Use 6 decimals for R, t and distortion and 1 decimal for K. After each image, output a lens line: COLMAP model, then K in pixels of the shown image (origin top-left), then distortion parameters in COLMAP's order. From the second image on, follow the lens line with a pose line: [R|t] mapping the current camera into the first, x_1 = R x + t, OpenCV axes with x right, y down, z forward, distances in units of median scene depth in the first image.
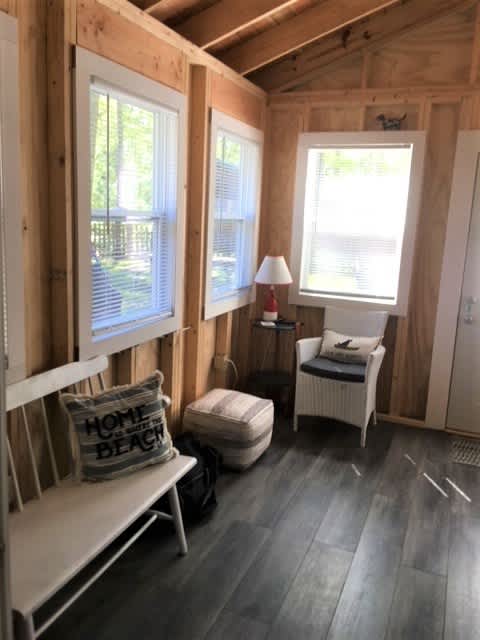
lens RADIAL K [[538.2, 0, 241.5], [0, 538.2, 308.7], [0, 0, 1]] dist [0.075439, -0.102375]
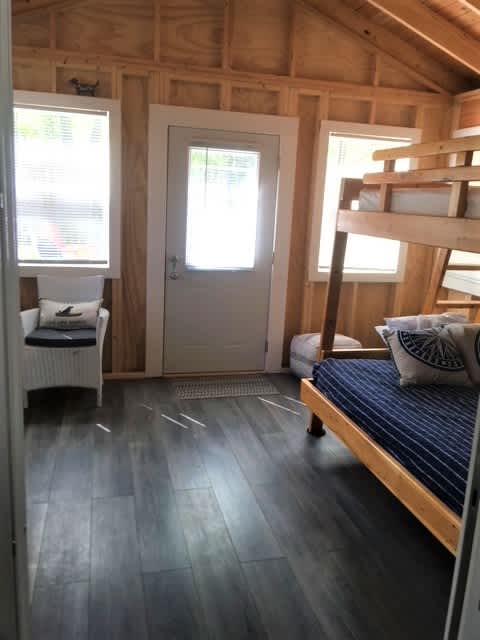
lens RADIAL K [[538.2, 0, 241.5], [0, 538.2, 308.7], [0, 0, 1]] dist [0.075439, -0.102375]
pose [[0.810035, -0.124681, 0.572973, -0.120557], [0.090010, 0.991991, 0.088610, 0.001088], [-0.579432, -0.020204, 0.814770, -0.000913]]
